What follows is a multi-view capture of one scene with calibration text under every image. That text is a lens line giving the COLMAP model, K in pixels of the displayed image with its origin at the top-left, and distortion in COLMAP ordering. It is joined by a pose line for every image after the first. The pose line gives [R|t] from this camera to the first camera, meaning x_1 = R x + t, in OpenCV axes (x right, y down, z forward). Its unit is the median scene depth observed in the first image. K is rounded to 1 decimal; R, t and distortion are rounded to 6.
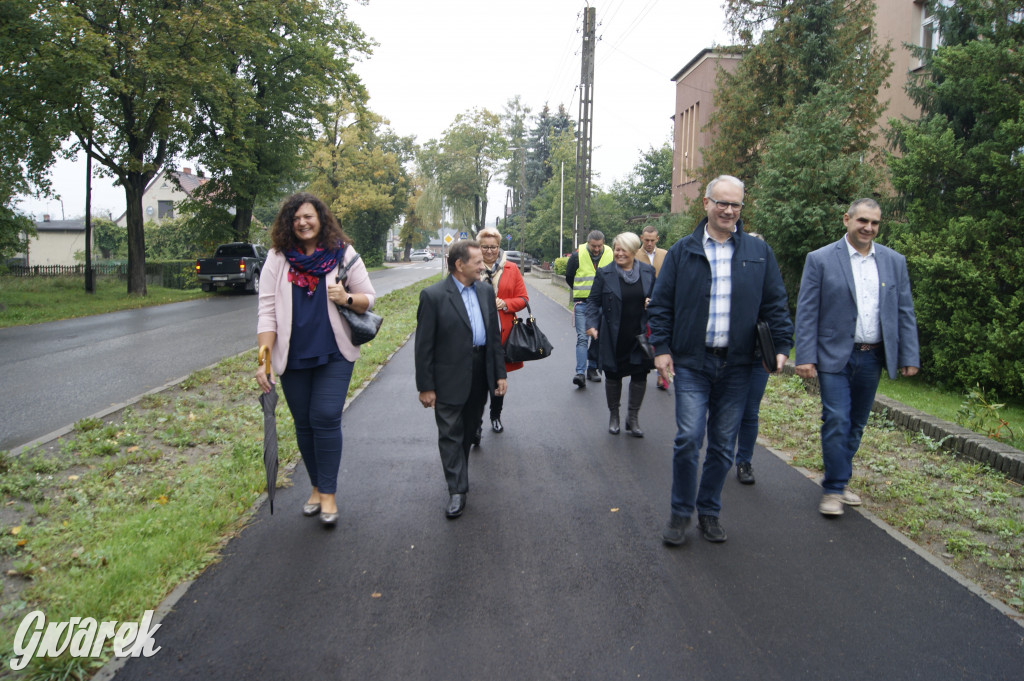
lens RADIAL K [[820.5, 0, 512.9], [0, 820.5, 335.5], [0, 0, 1]] dist [-0.069596, 0.007961]
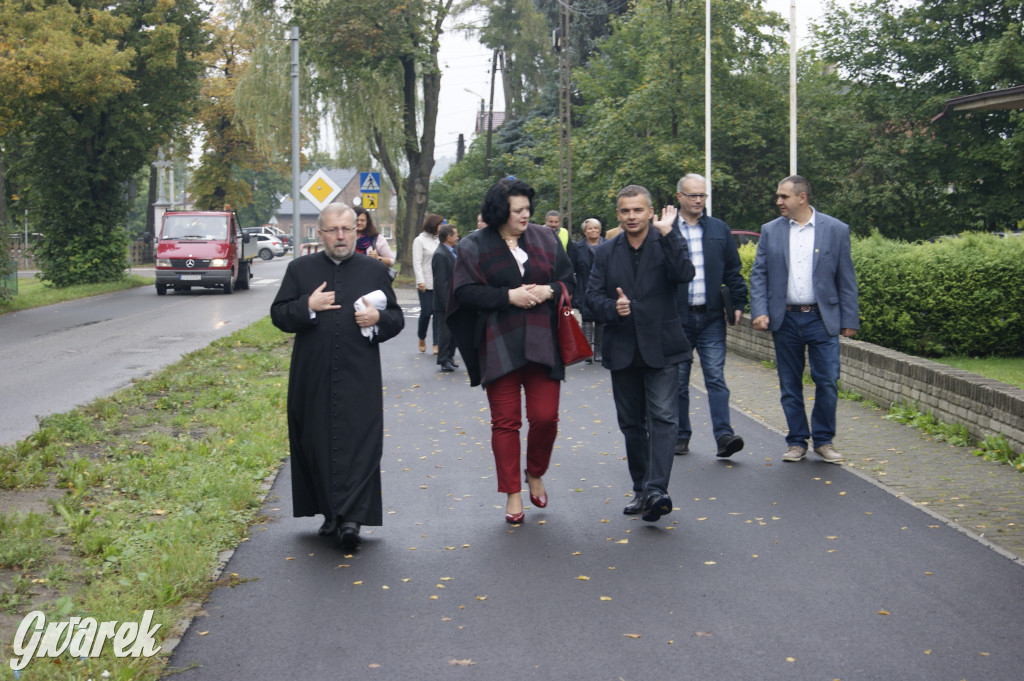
lens RADIAL K [[1981.1, 0, 512.0], [0, 1981.1, 340.5], [0, 0, 1]] dist [0.126528, 0.031082]
pose [[0.999724, -0.020406, 0.011684, -0.013742], [0.020918, 0.998745, -0.045516, -0.020482], [-0.010740, 0.045748, 0.998895, 0.201830]]
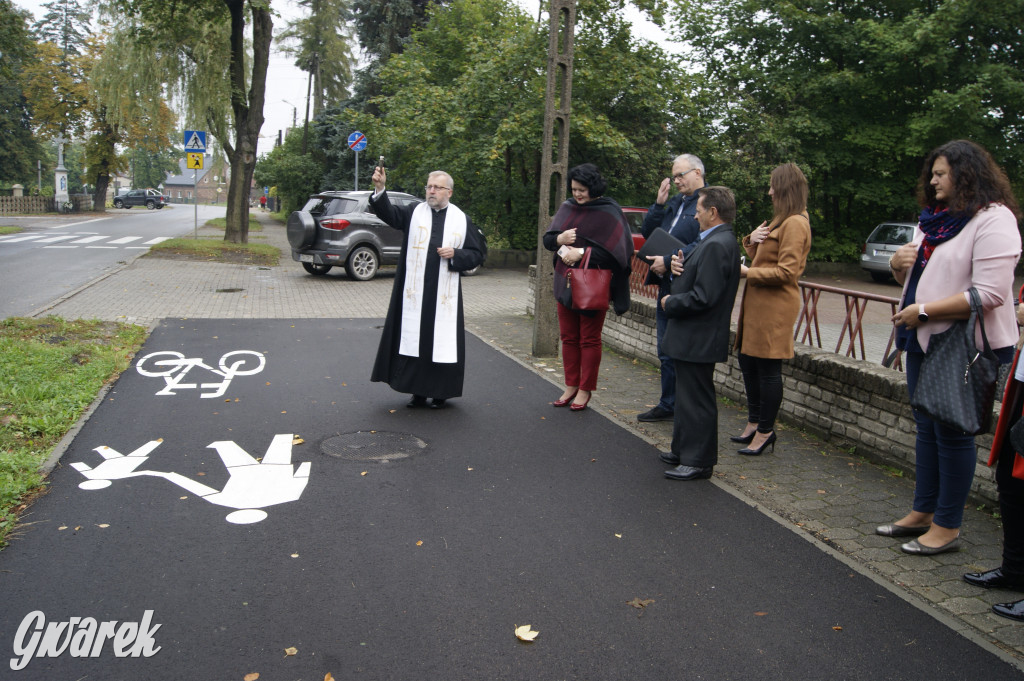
lens RADIAL K [[820.5, 0, 512.9], [0, 820.5, 335.5], [0, 0, 1]] dist [-0.069596, 0.007961]
pose [[0.963048, -0.021070, 0.268504, -0.027280], [0.004108, 0.997968, 0.063580, -0.066249], [-0.269298, -0.060128, 0.961178, 0.663254]]
